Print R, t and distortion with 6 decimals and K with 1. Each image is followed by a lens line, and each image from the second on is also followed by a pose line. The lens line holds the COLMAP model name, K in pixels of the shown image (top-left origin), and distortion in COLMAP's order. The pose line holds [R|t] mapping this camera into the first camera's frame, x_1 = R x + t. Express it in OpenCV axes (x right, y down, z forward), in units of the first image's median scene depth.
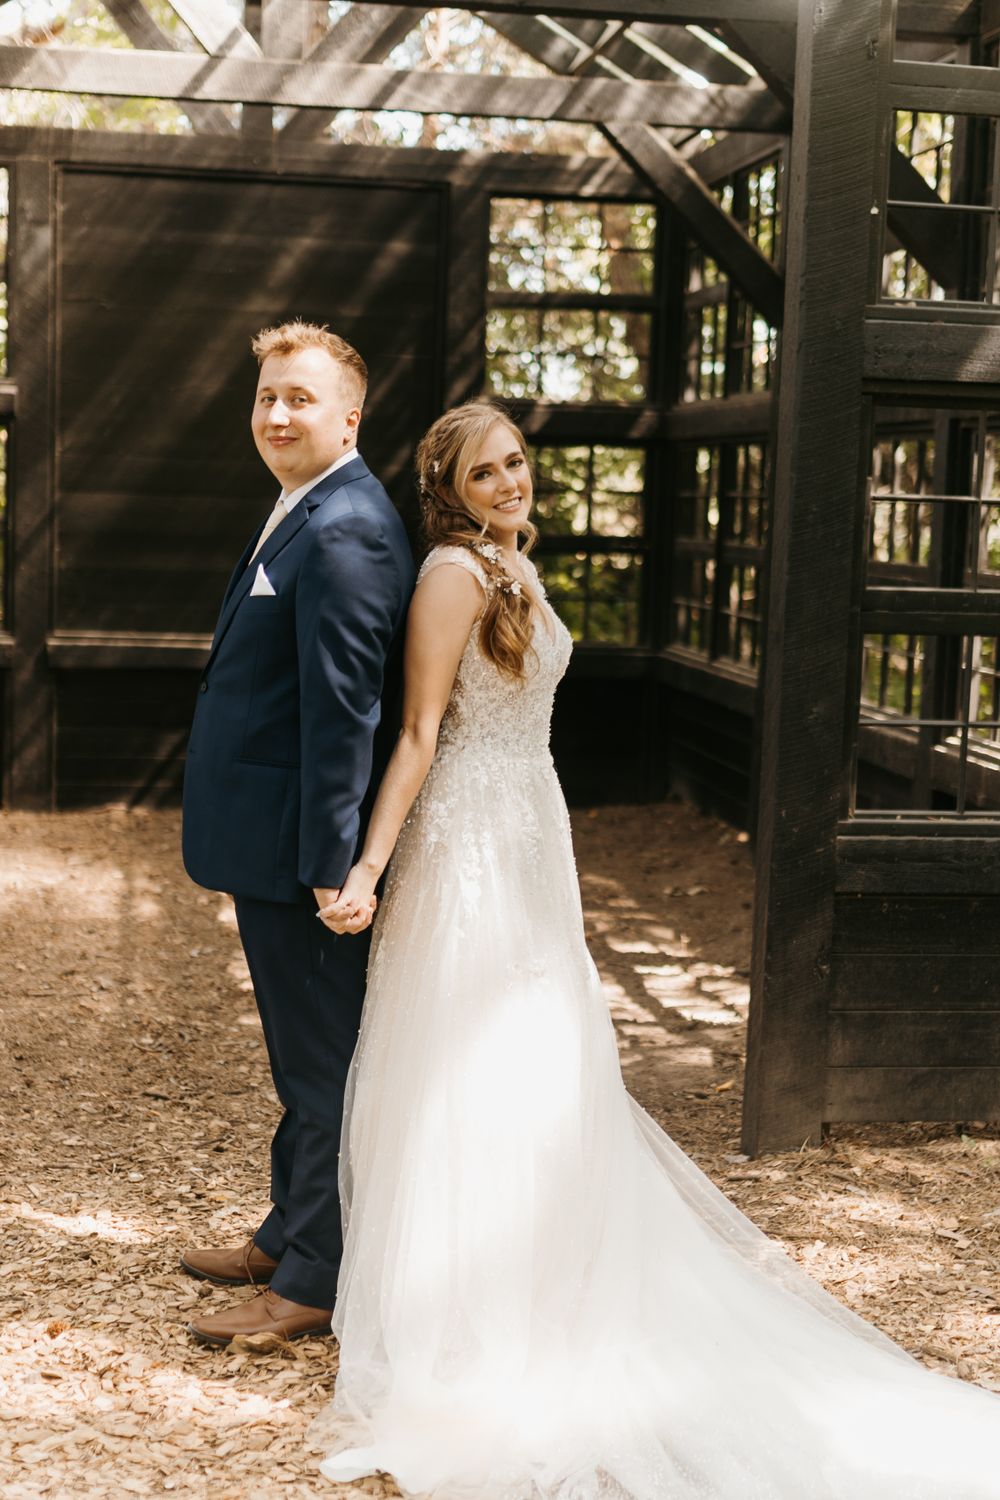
lens RADIAL K [[2279.2, 0, 506.6], [0, 2279.2, 752.9], [0, 0, 1]] dist [0.083765, -0.417985]
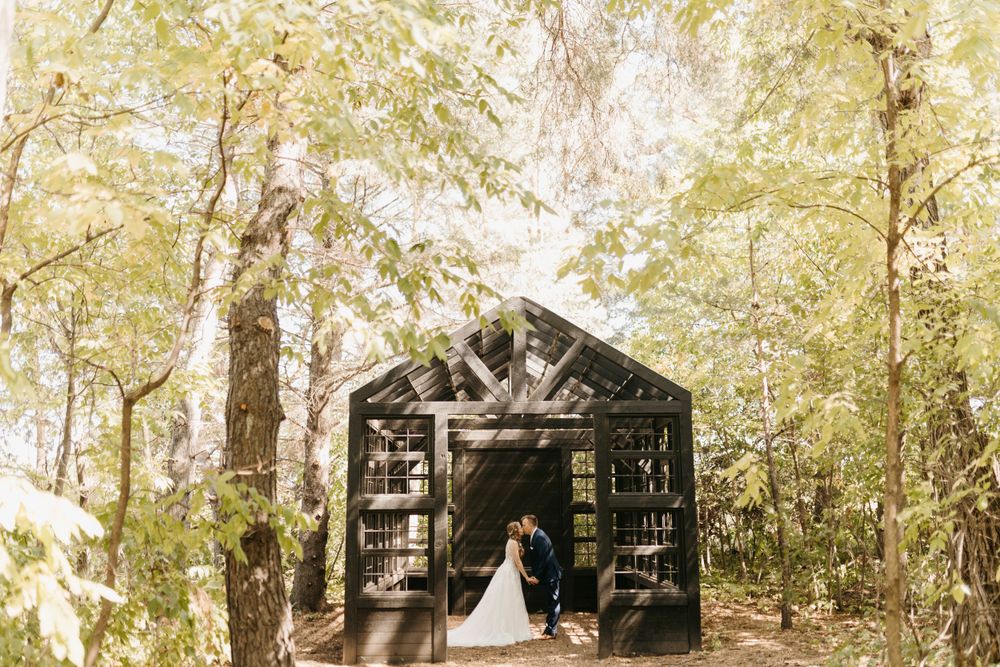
lens RADIAL K [[949.4, 0, 500.0], [0, 949.4, 333.5], [0, 0, 1]] dist [-0.001086, 0.005127]
pose [[0.987078, -0.069562, -0.144352, 0.225228], [0.022809, 0.952680, -0.303119, 0.108766], [0.158607, 0.295909, 0.941956, -1.164844]]
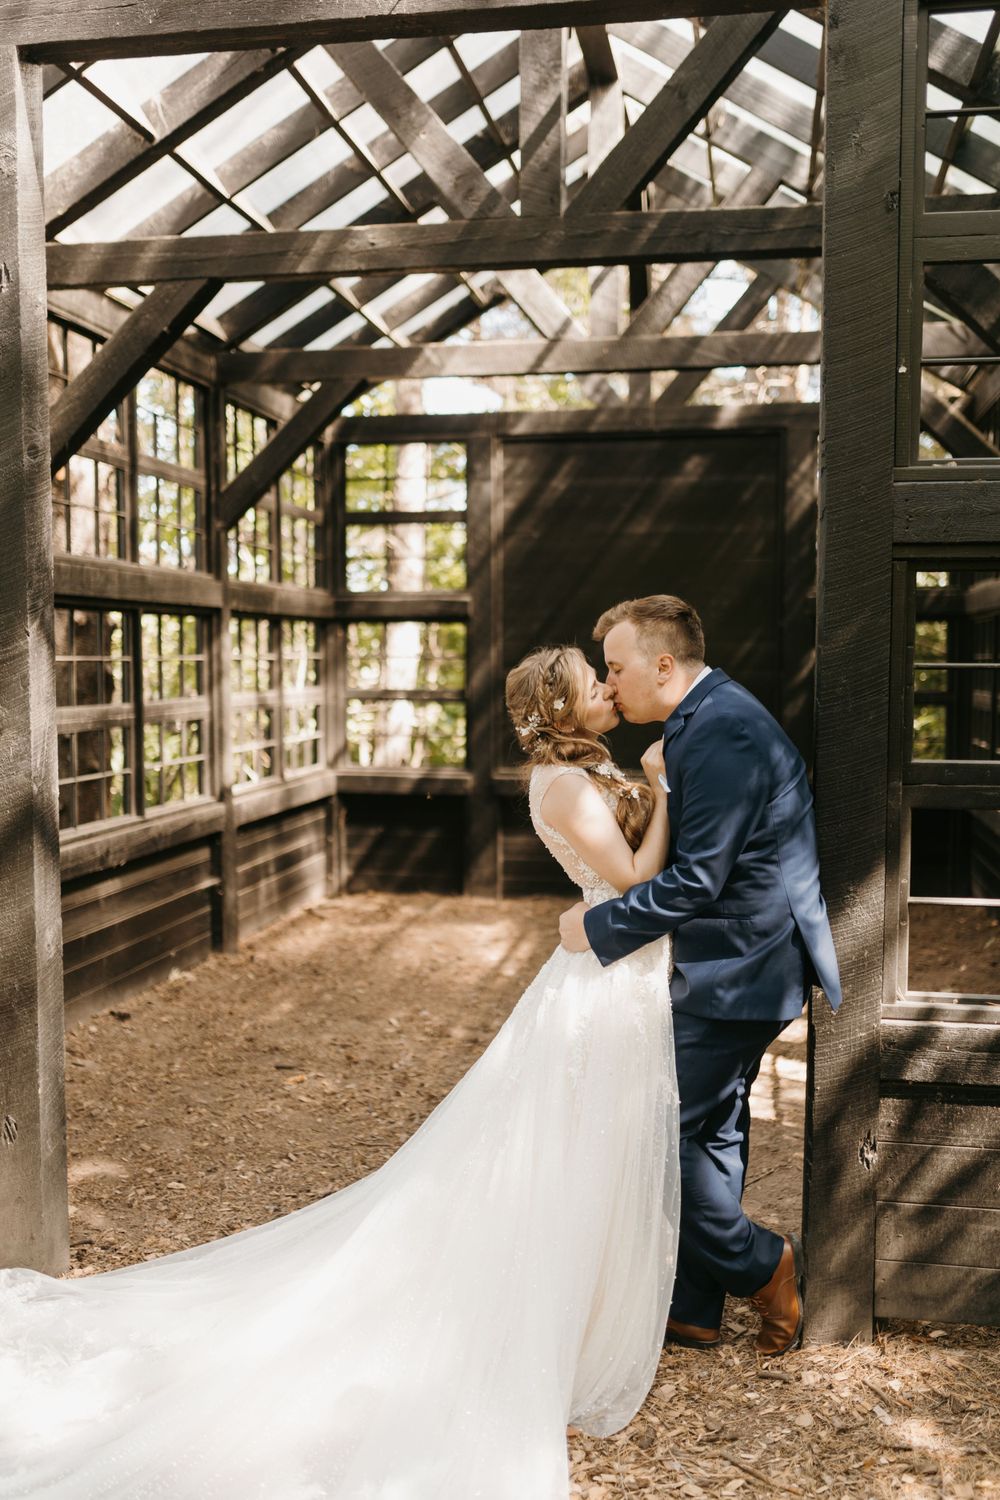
lens RADIAL K [[1419.6, 0, 504.7], [0, 1419.6, 753.2], [0, 0, 1]] dist [-0.000871, 0.006102]
pose [[0.941998, -0.007902, -0.335526, 0.176602], [-0.008210, 0.998881, -0.046573, -0.041543], [0.335519, 0.046626, 0.940879, 0.343494]]
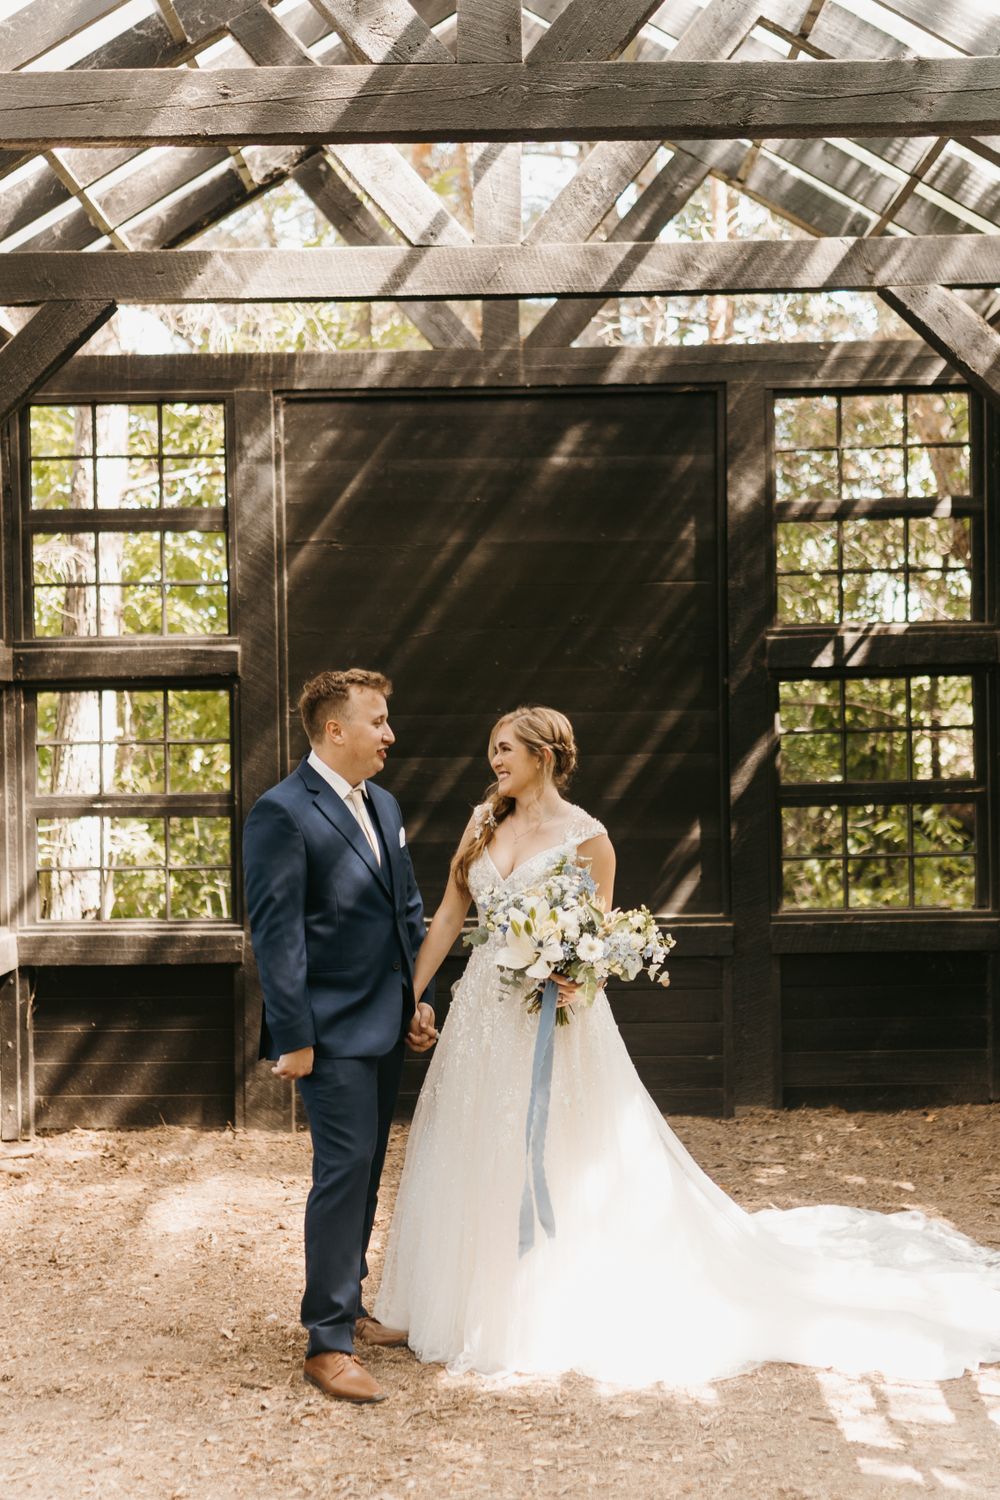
lens RADIAL K [[2279.2, 0, 506.6], [0, 2279.2, 752.9], [0, 0, 1]] dist [0.083765, -0.417985]
pose [[0.985903, -0.046588, -0.160700, 0.048248], [0.029738, 0.993953, -0.105705, -0.040279], [0.164652, 0.099436, 0.981327, 0.285825]]
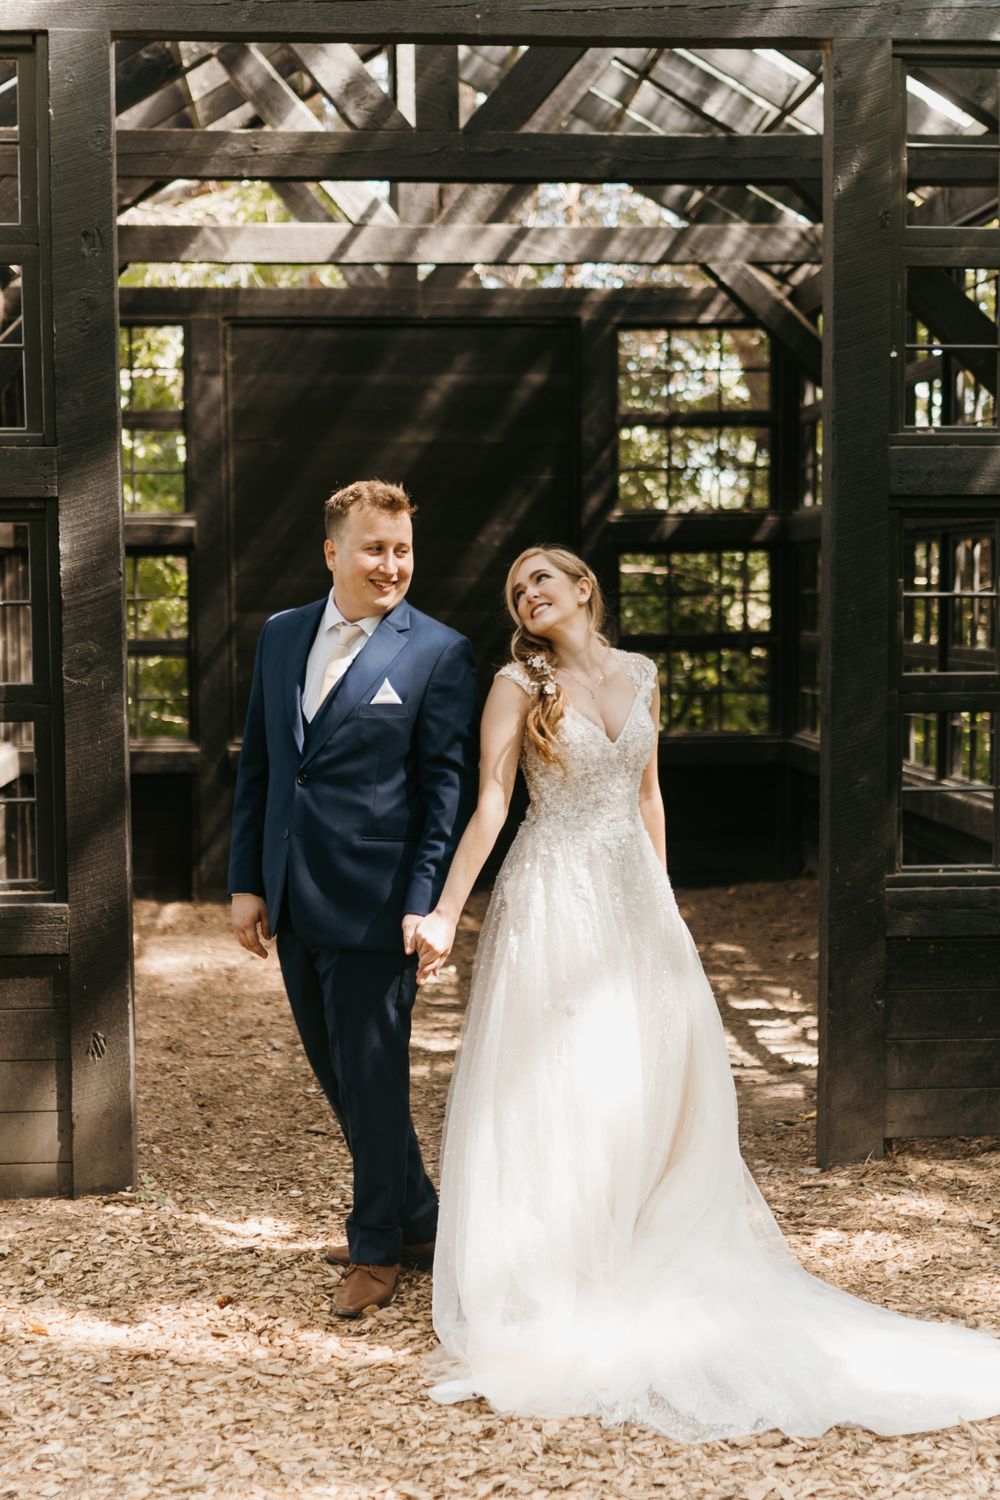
lens RADIAL K [[2279.2, 0, 506.6], [0, 2279.2, 752.9], [0, 0, 1]] dist [0.083765, -0.417985]
pose [[0.995782, -0.034469, -0.085036, 0.048488], [0.030777, 0.998542, -0.044353, 0.012009], [0.086440, 0.041549, 0.995390, -0.156458]]
